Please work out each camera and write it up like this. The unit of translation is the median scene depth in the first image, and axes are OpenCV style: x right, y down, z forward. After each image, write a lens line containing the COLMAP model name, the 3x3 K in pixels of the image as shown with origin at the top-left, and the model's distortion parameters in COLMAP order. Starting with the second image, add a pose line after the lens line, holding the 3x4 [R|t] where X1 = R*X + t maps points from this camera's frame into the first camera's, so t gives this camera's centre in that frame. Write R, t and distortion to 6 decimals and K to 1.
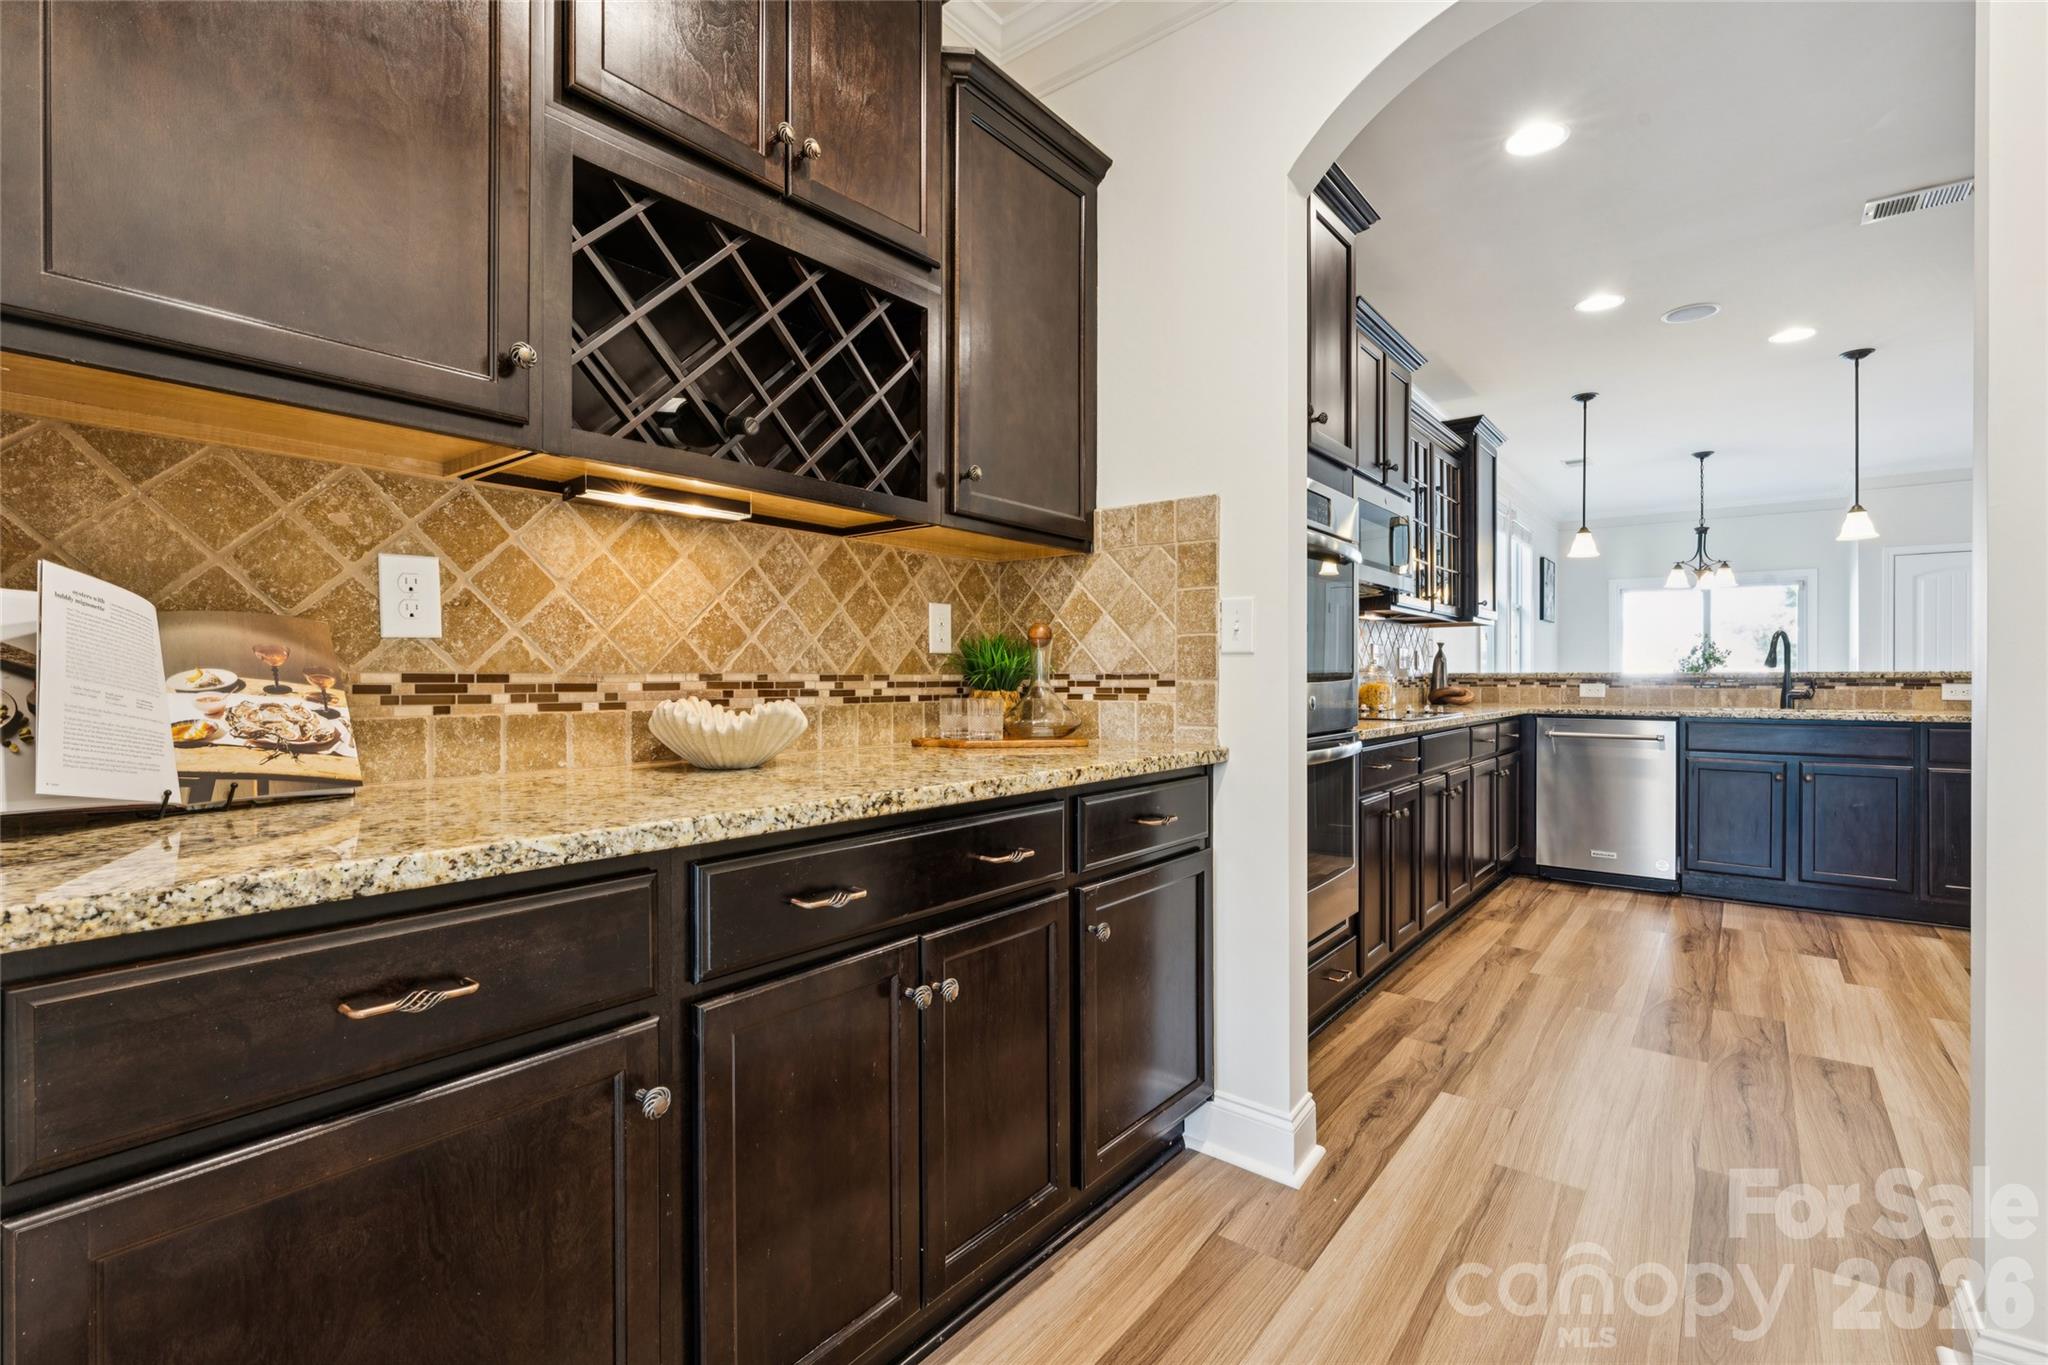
lens RADIAL K [[912.1, 0, 1026.3], [0, 912.1, 684.3], [0, 0, 1]] dist [0.002082, -0.000985]
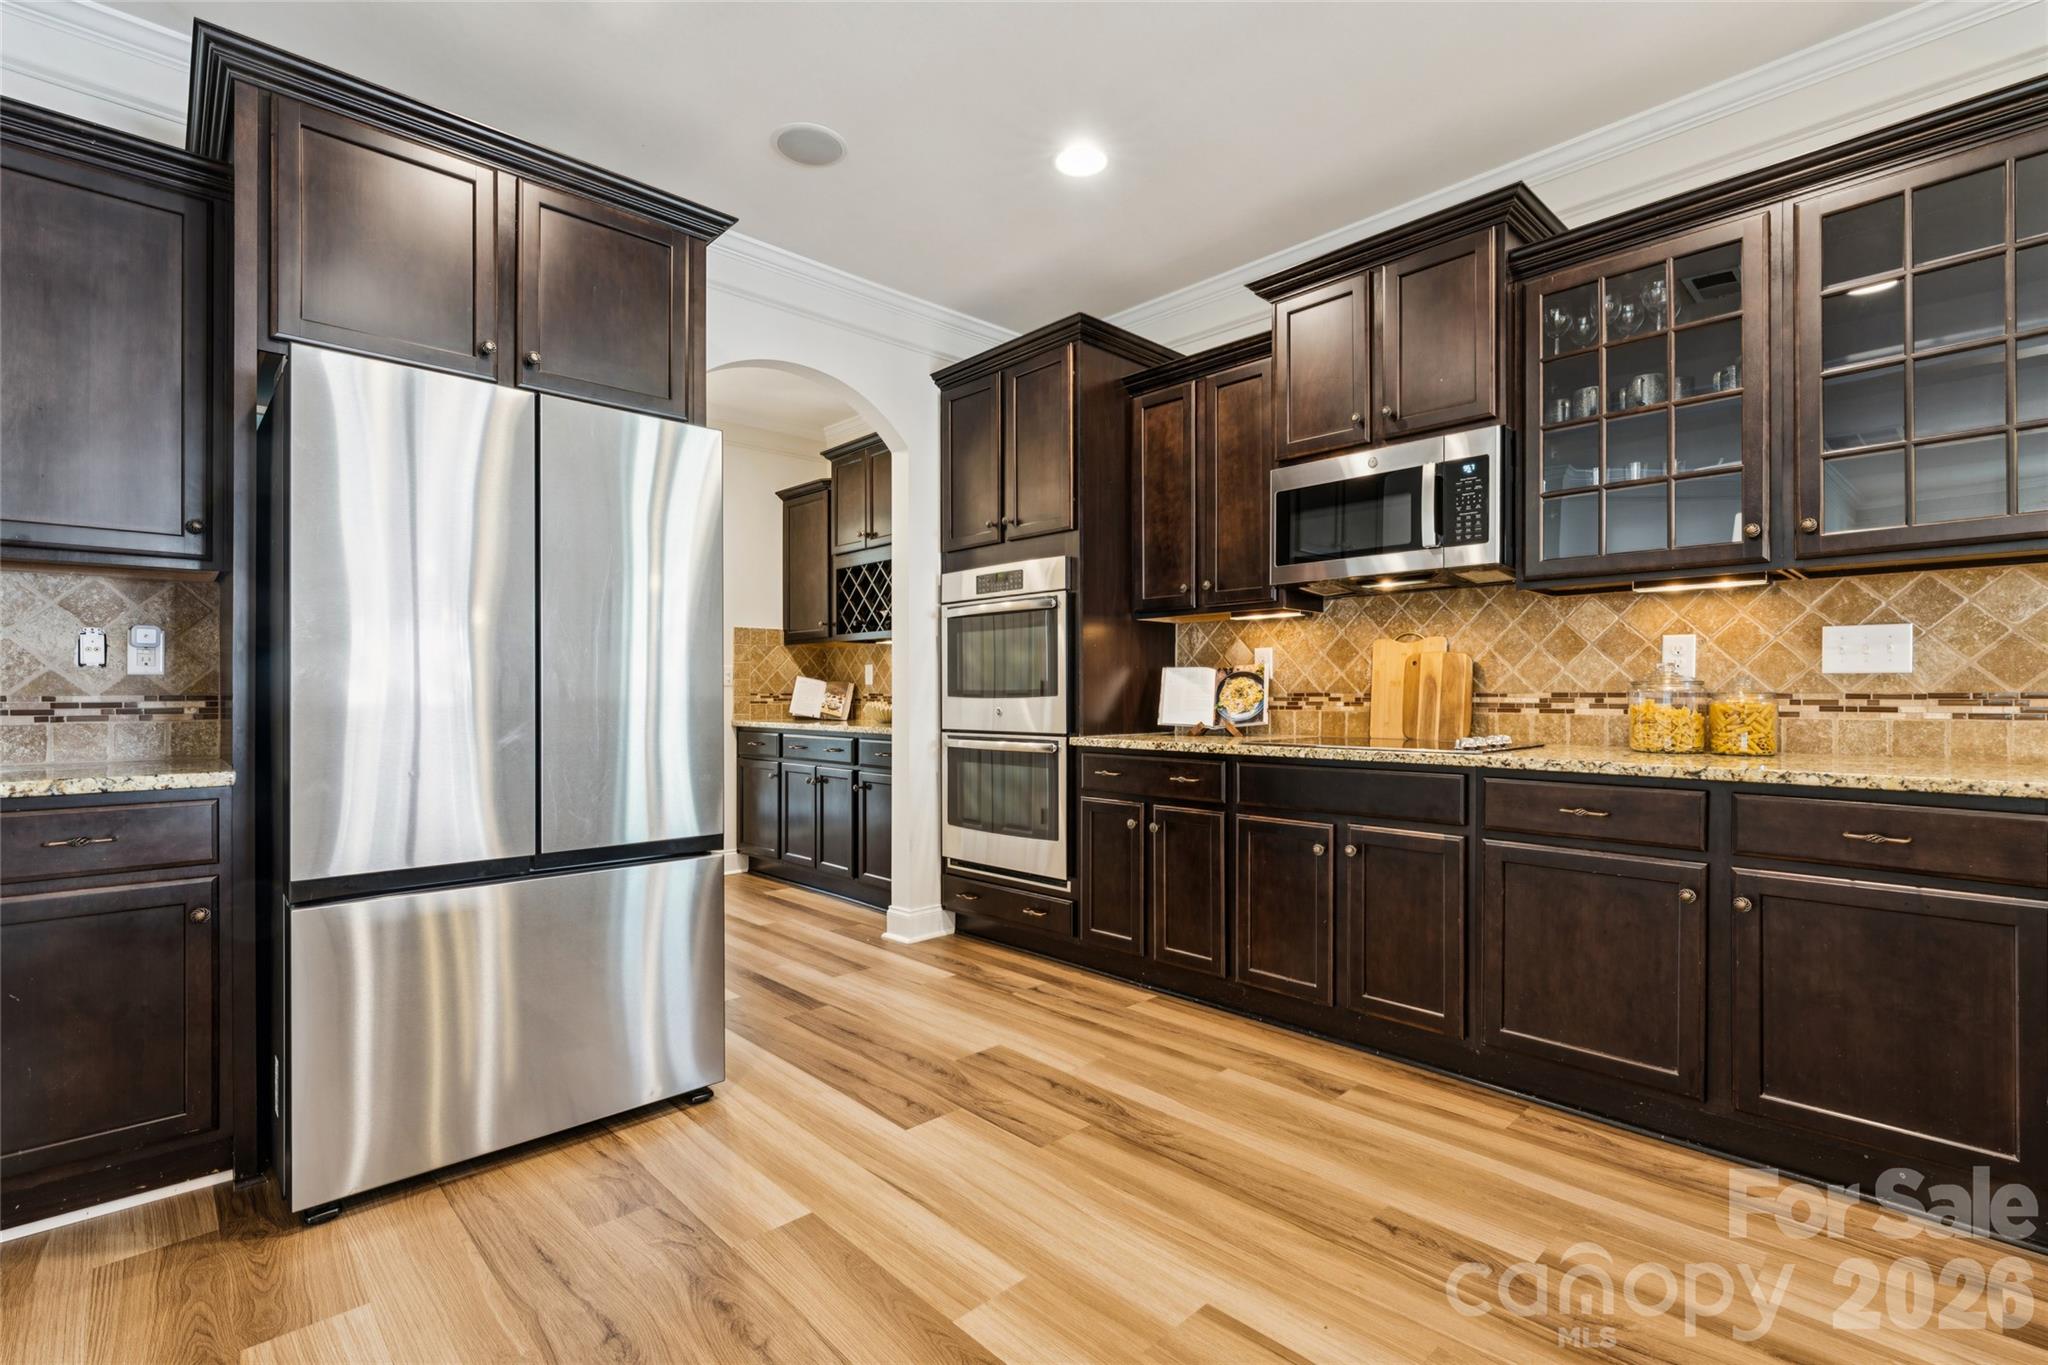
lens RADIAL K [[927.1, 0, 1027.2], [0, 927.1, 694.3], [0, 0, 1]] dist [-0.002650, -0.000308]
pose [[-0.139881, 0.002207, -0.990166, 1.244438], [-0.006917, 0.999971, 0.003206, -0.008174], [0.990144, 0.007297, -0.139861, 0.854021]]
